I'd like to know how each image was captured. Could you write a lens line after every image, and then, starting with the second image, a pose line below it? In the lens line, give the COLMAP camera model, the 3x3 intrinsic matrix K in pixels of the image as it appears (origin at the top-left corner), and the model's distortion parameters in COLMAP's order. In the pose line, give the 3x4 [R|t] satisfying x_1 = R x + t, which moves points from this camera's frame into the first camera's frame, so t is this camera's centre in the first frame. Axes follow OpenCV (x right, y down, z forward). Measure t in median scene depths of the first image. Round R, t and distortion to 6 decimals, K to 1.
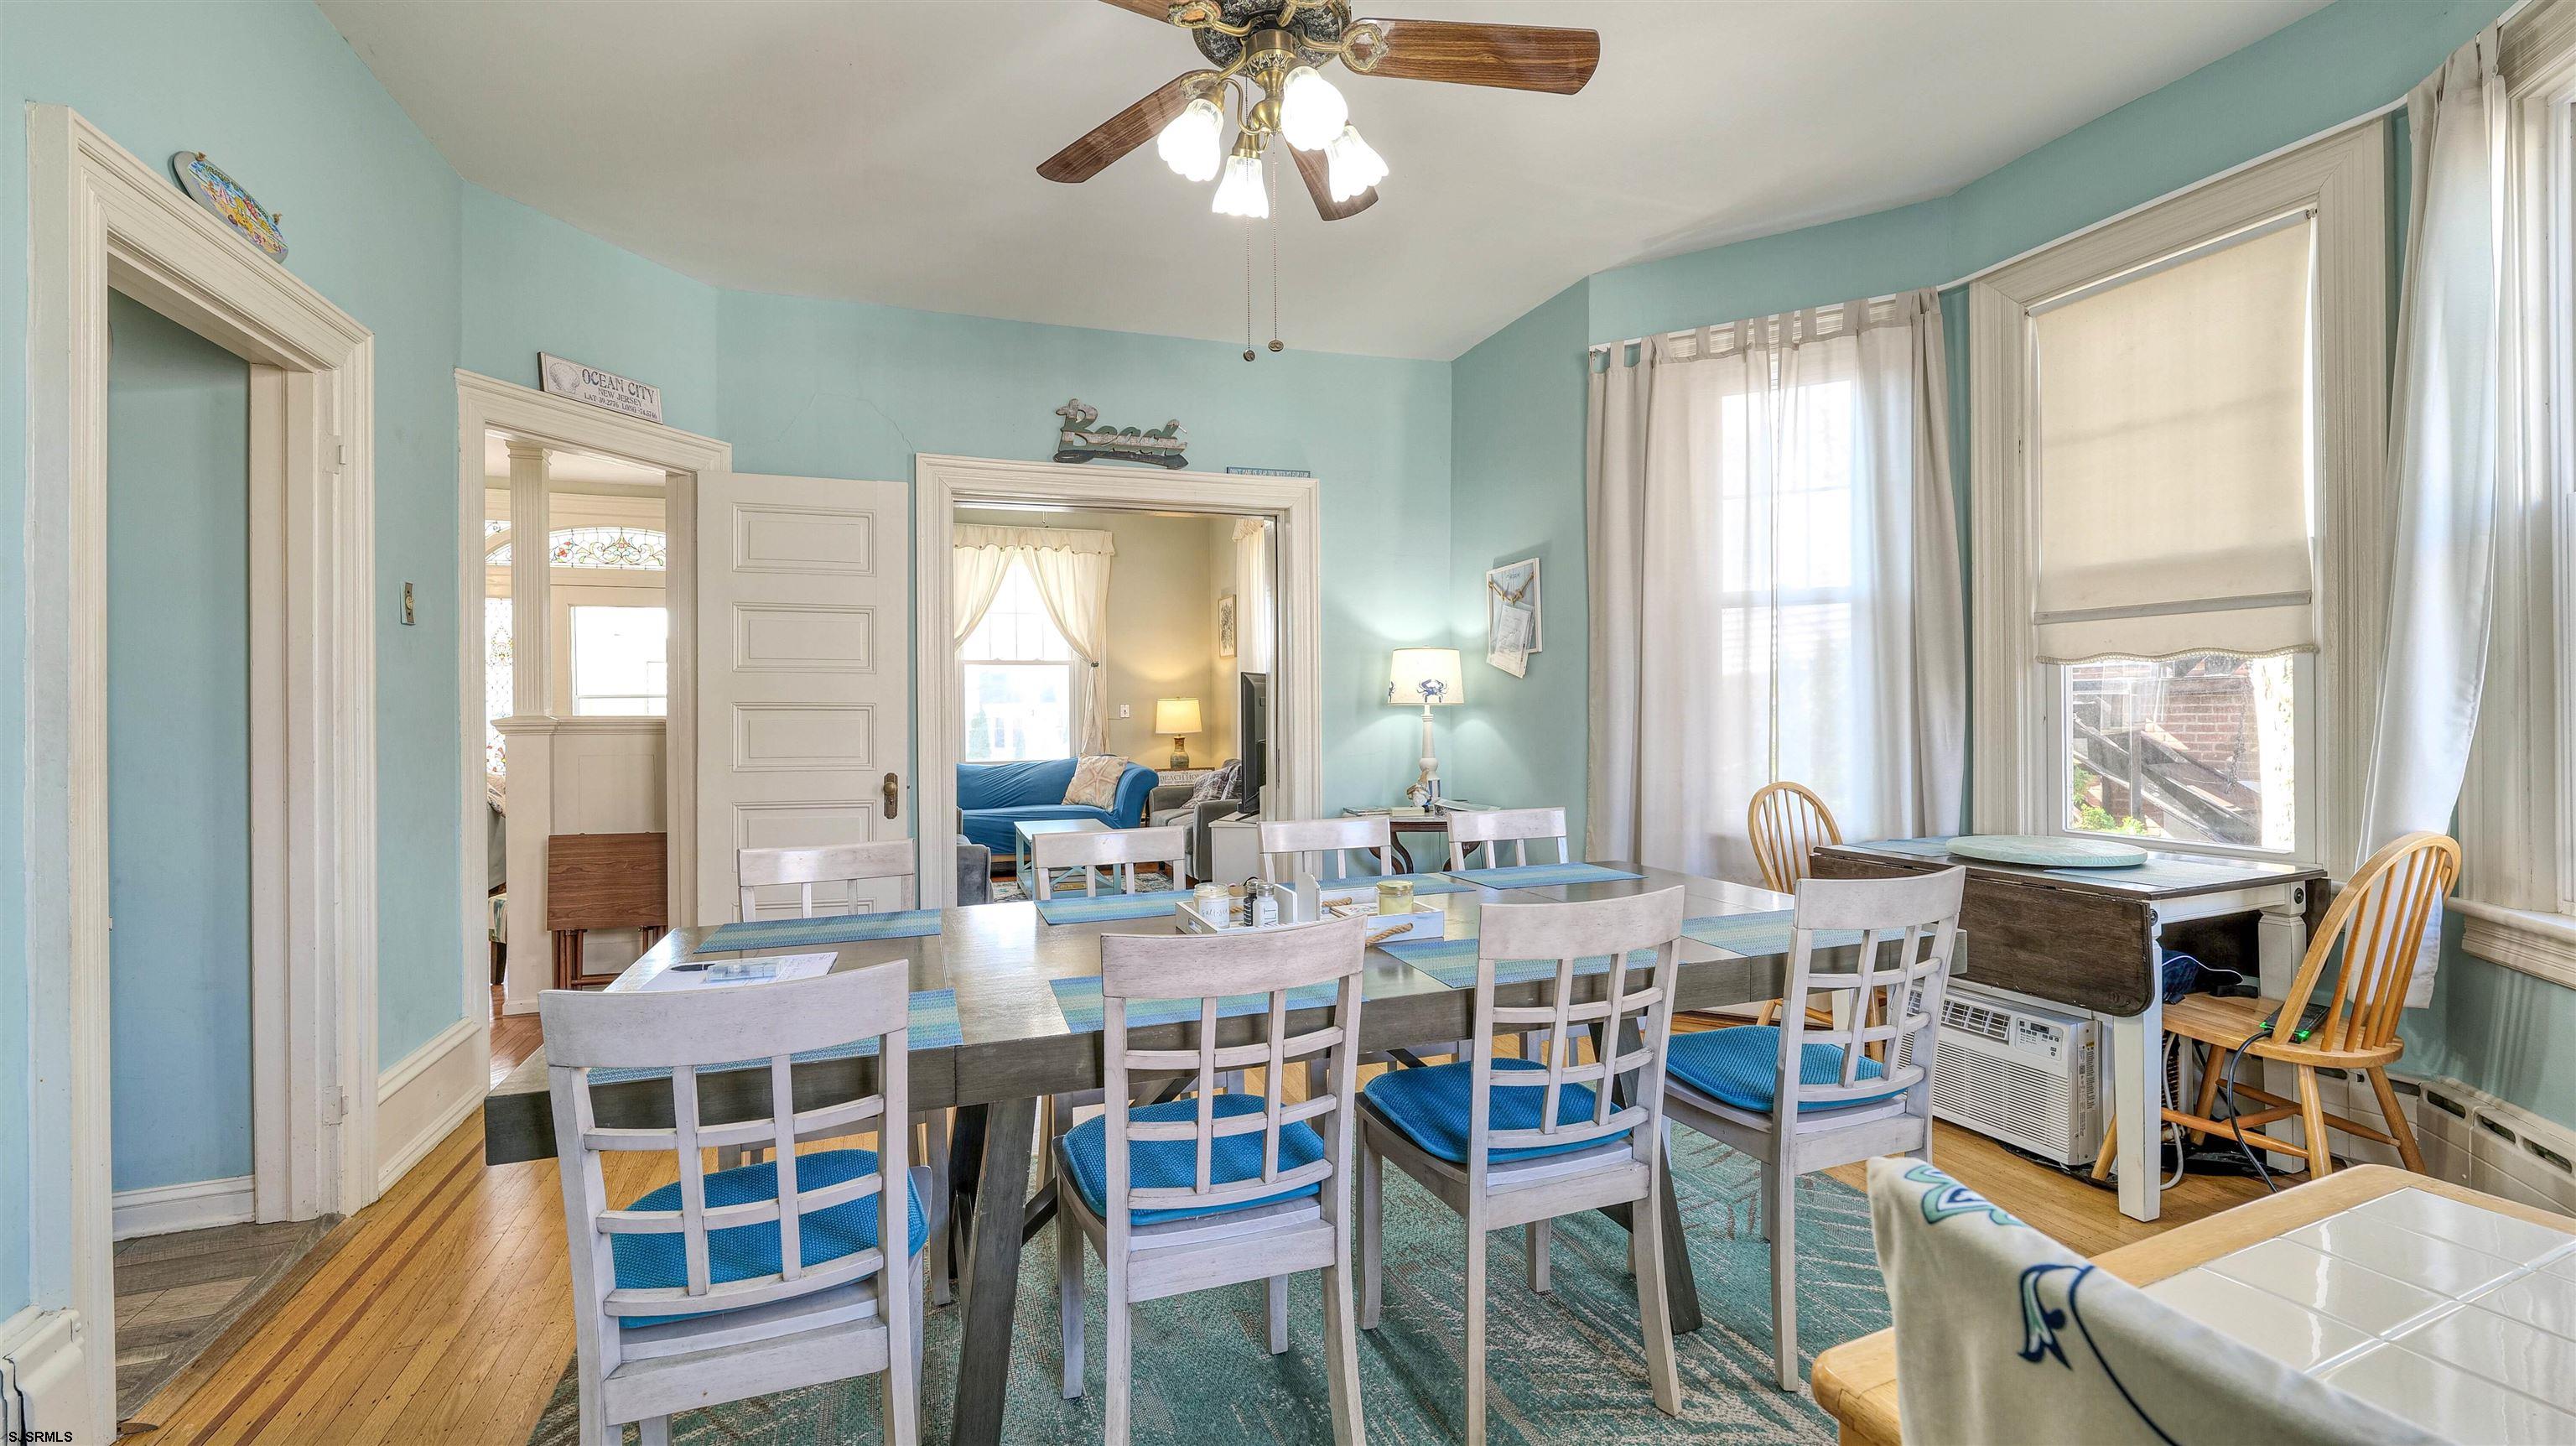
lens RADIAL K [[1062.2, 0, 1292.9], [0, 1062.2, 715.2], [0, 0, 1]] dist [-0.002913, 0.000061]
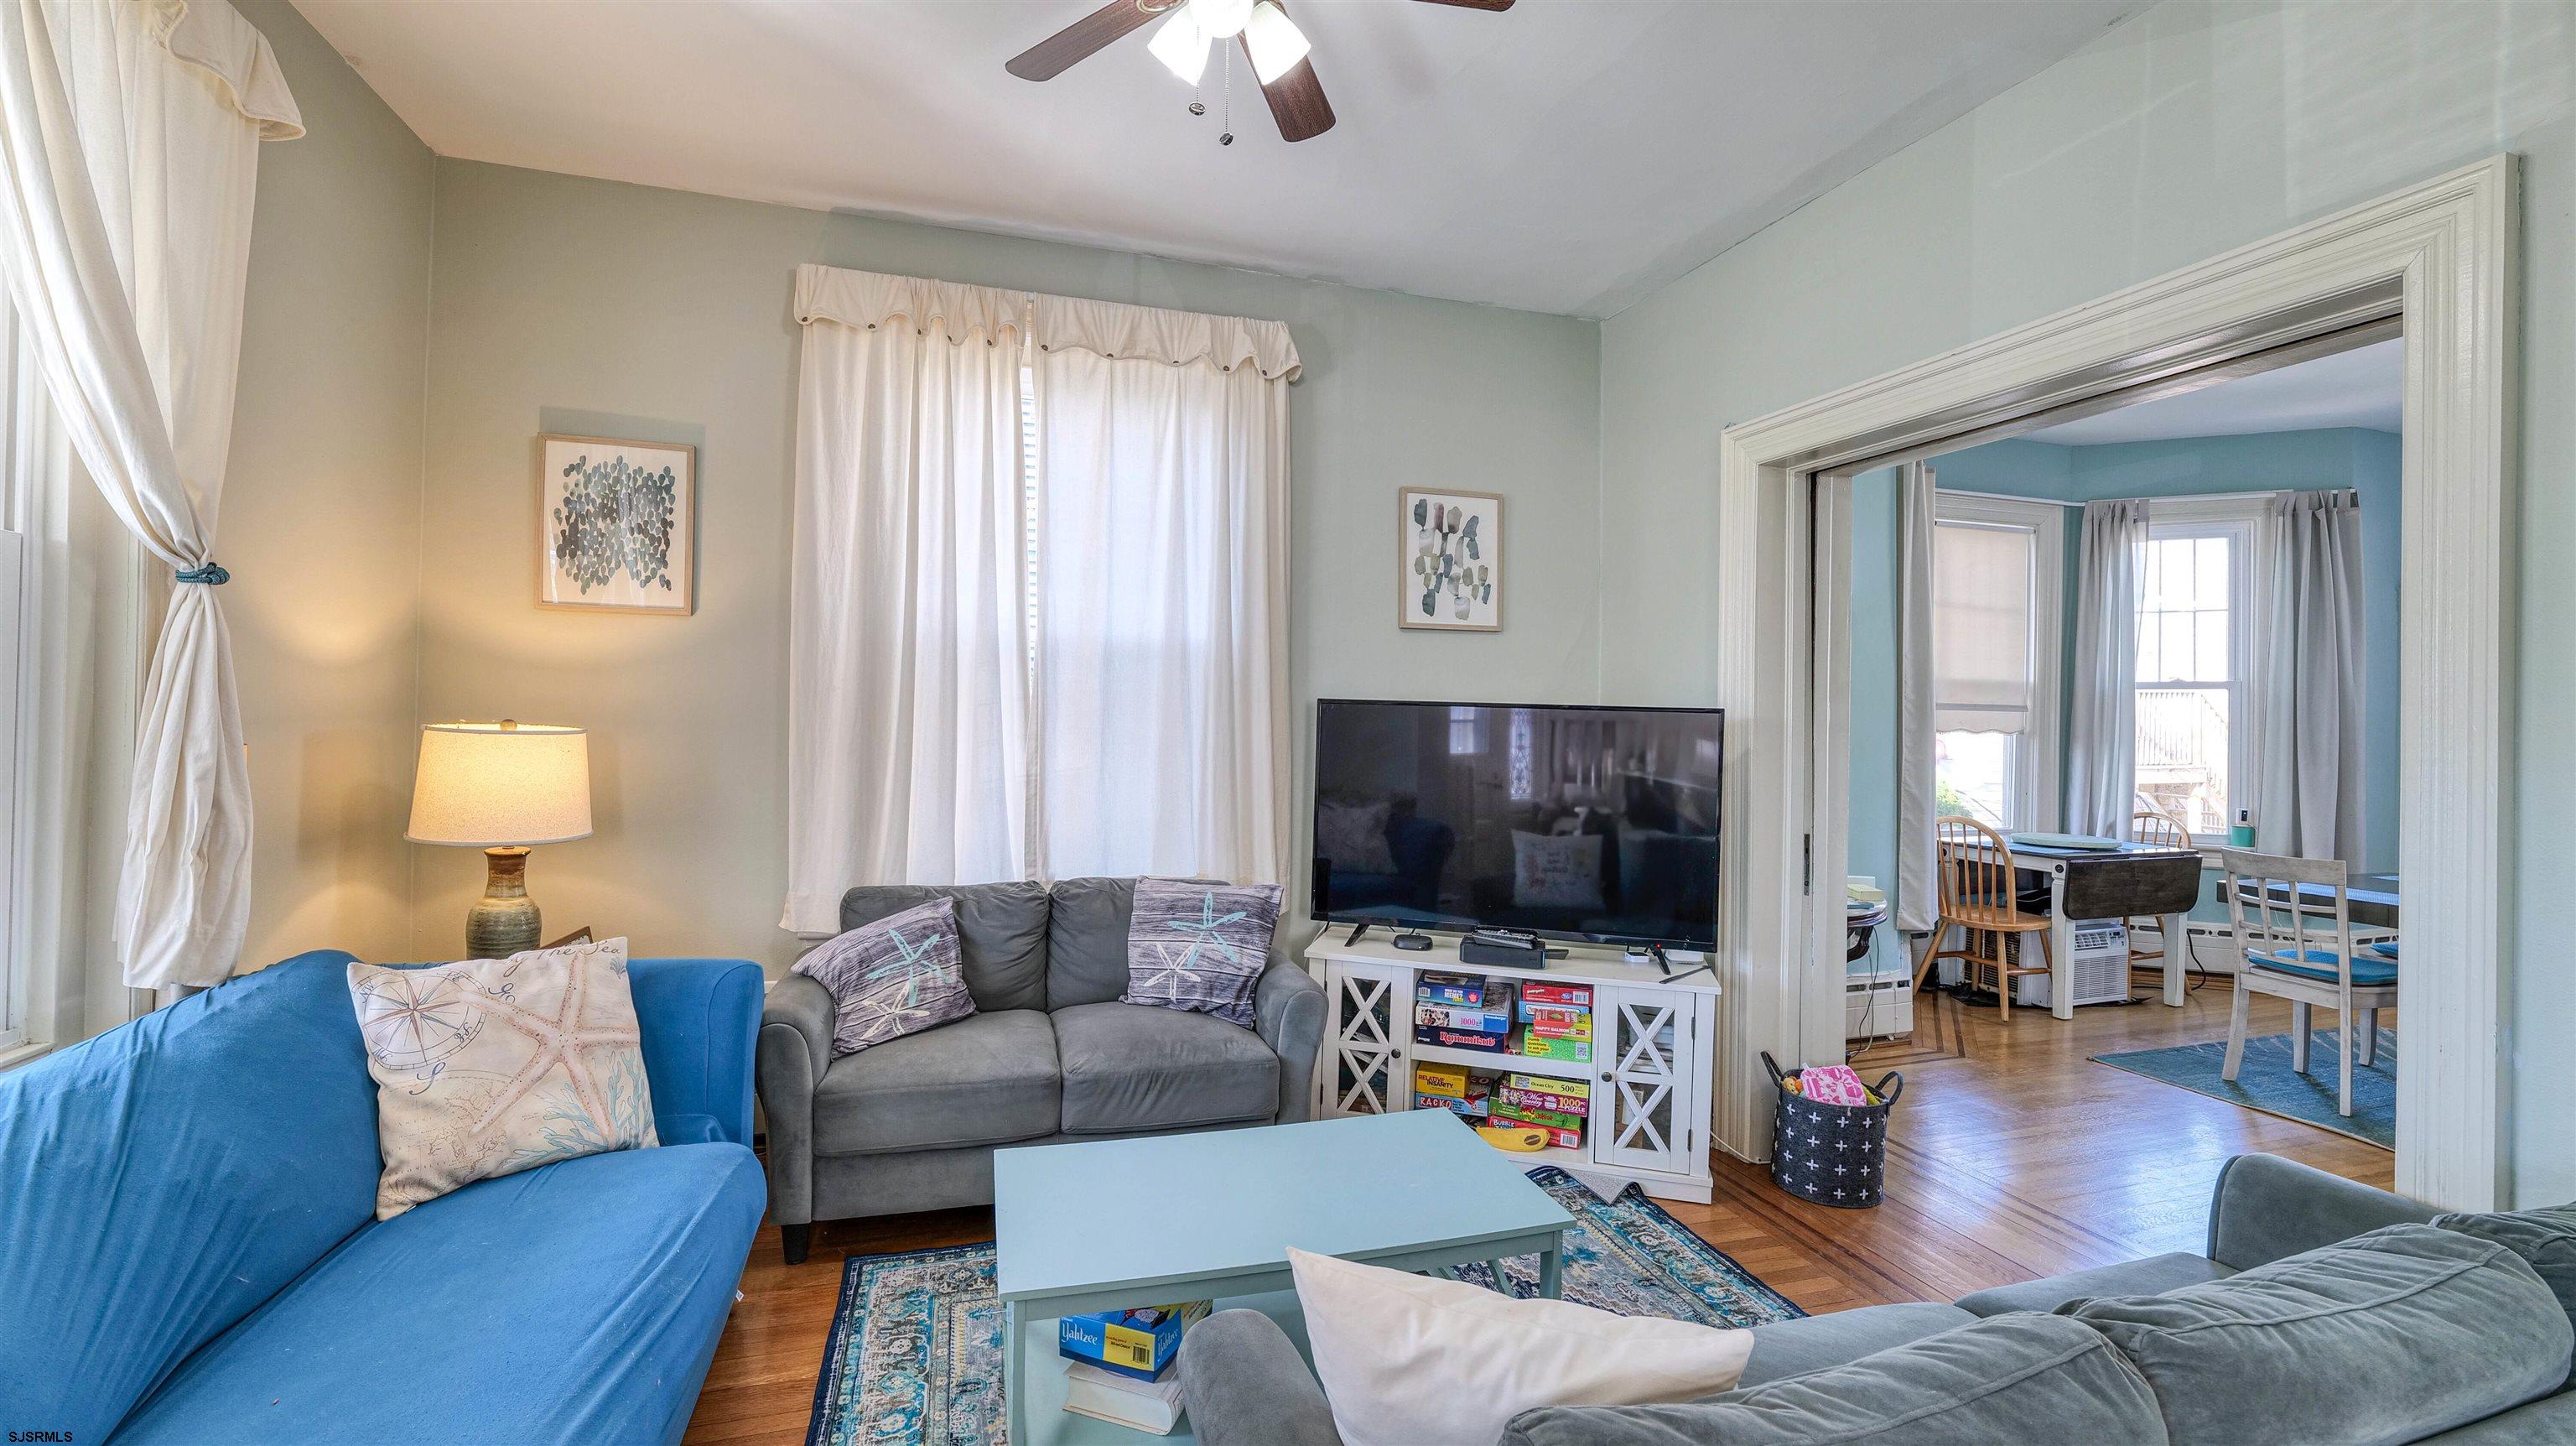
lens RADIAL K [[1045.7, 0, 1270.7], [0, 1045.7, 716.7], [0, 0, 1]] dist [-0.008824, 0.000013]
pose [[0.062120, 0.010482, 0.998014, -0.727204], [-0.012076, 0.999880, -0.009750, -0.032567], [-0.997996, -0.011447, 0.062239, 1.397774]]
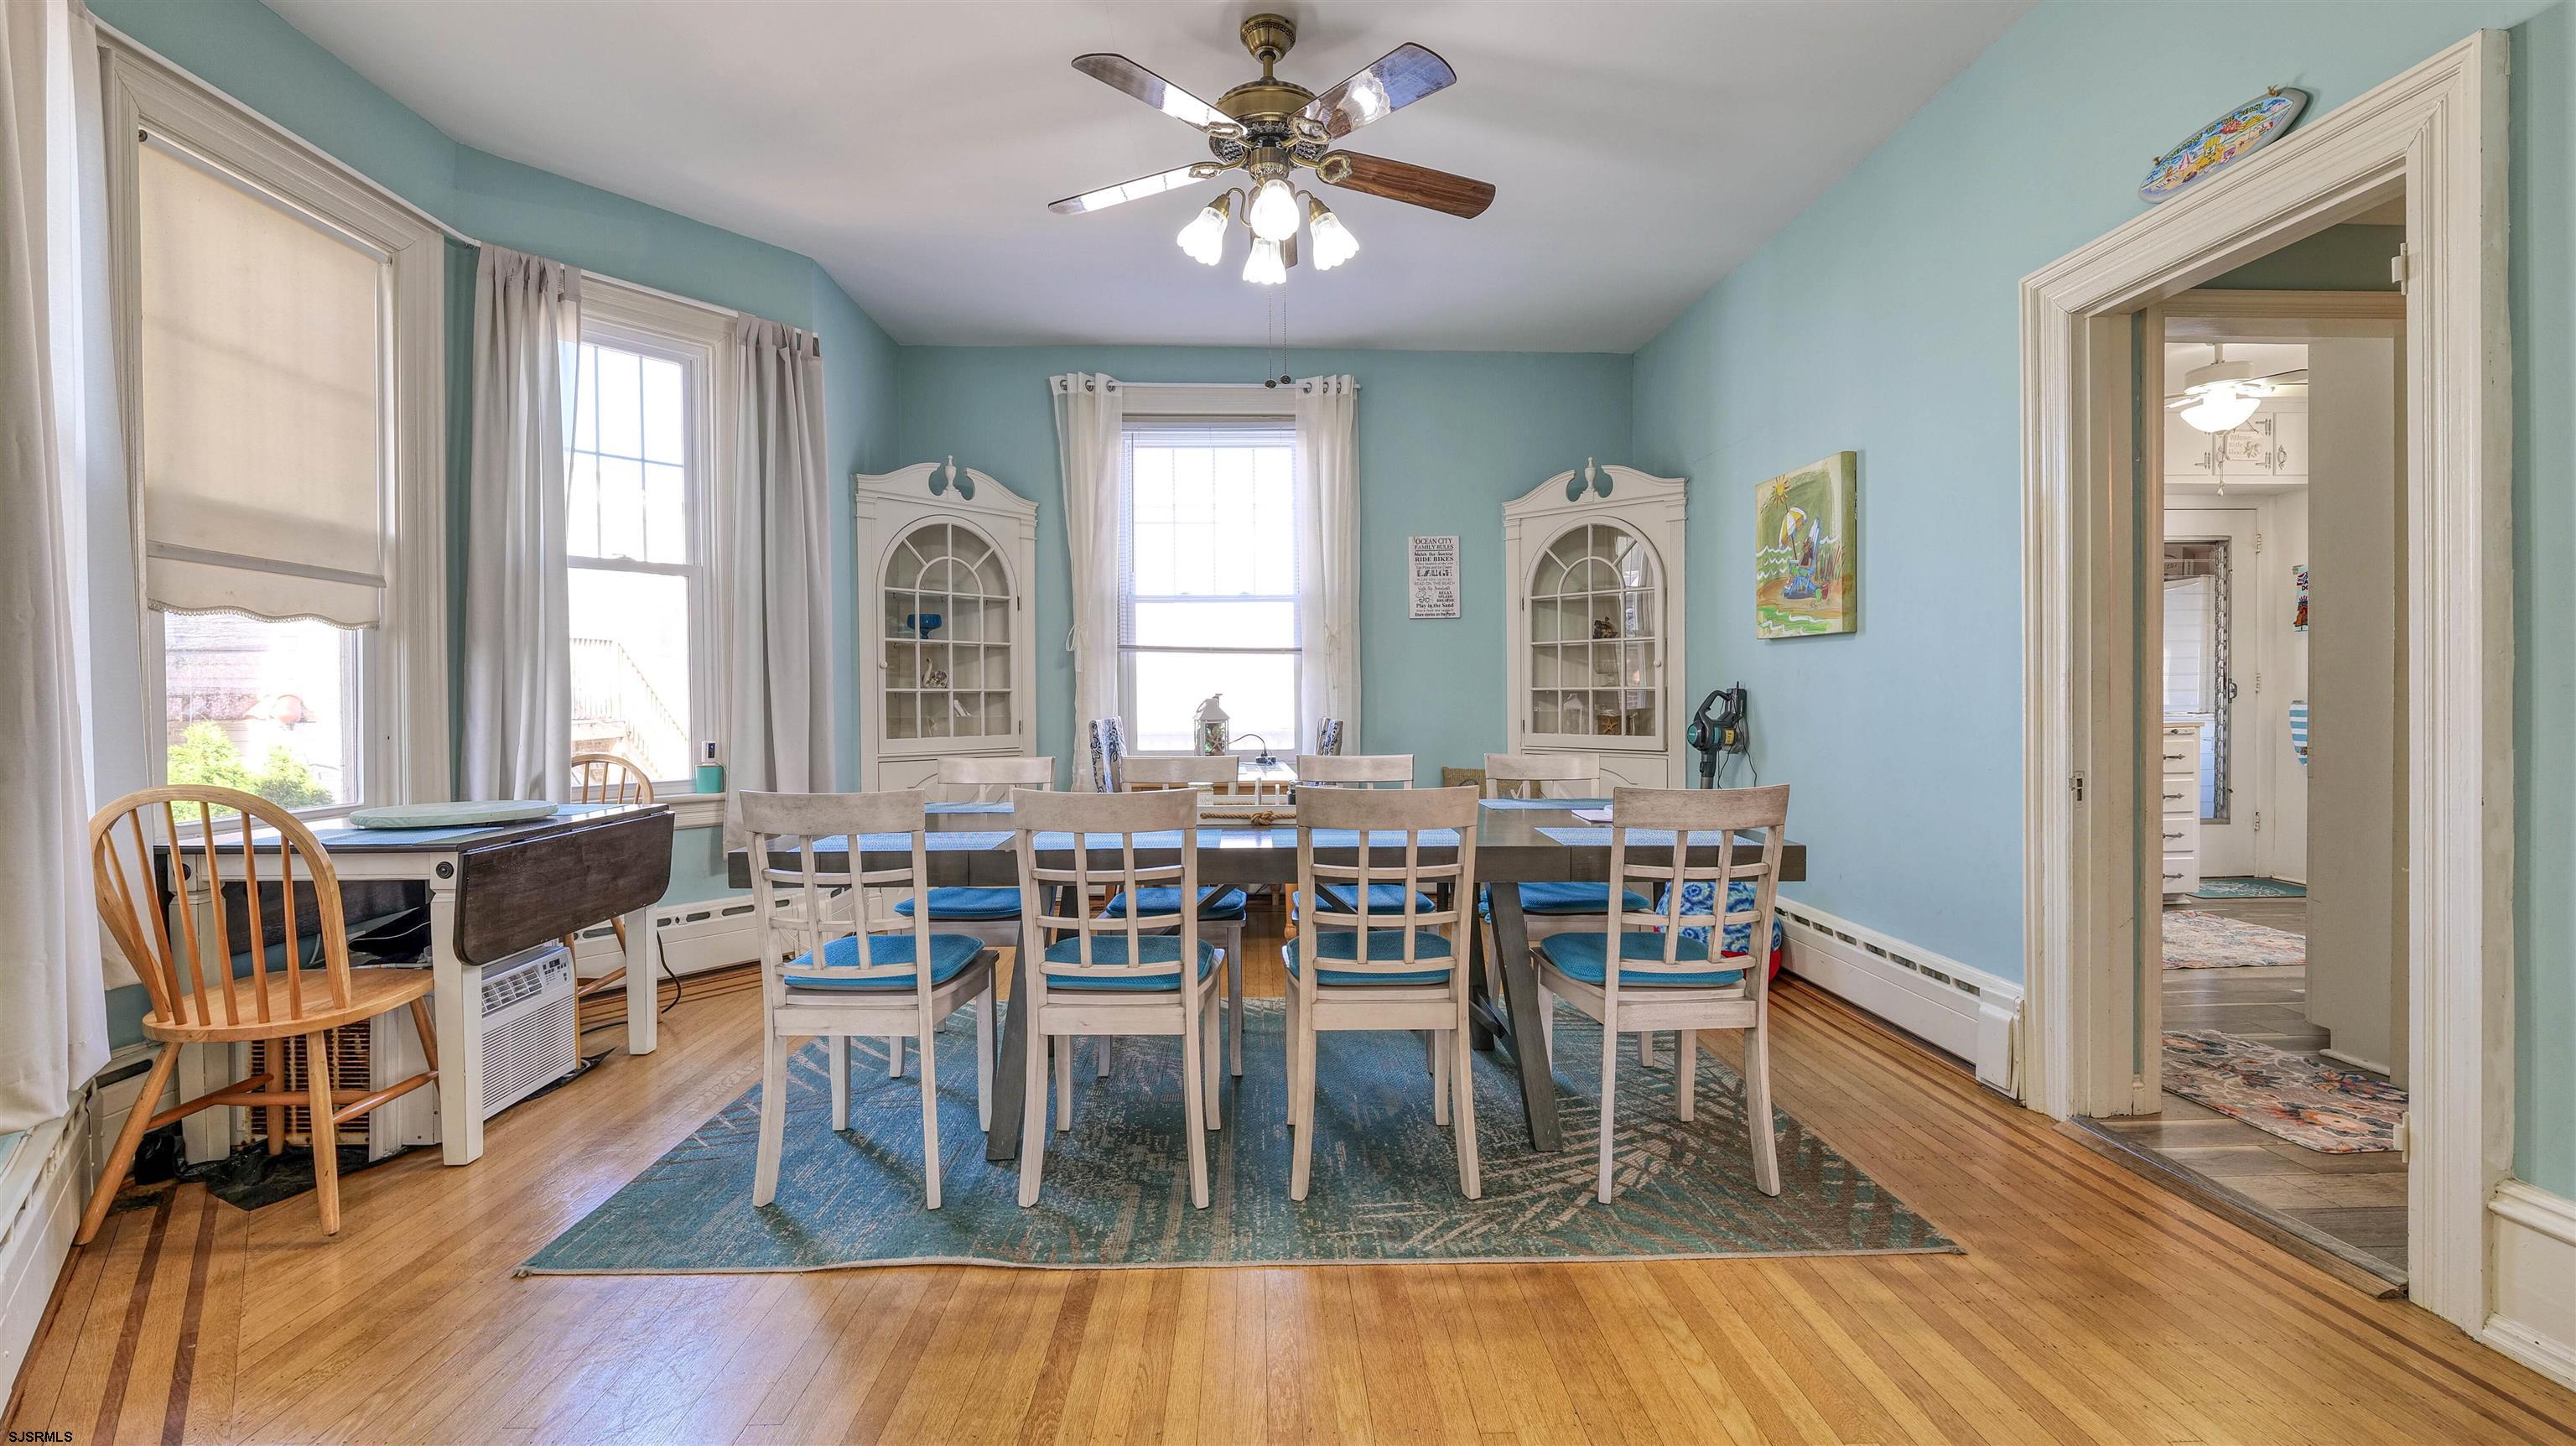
lens RADIAL K [[1038.5, 0, 1290.4], [0, 1038.5, 715.5], [0, 0, 1]] dist [-0.011723, 0.000220]
pose [[-0.950688, 0.010325, 0.309976, -0.206853], [0.016151, 0.999738, 0.016236, 0.020240], [-0.309728, 0.020442, -0.950606, 1.034769]]
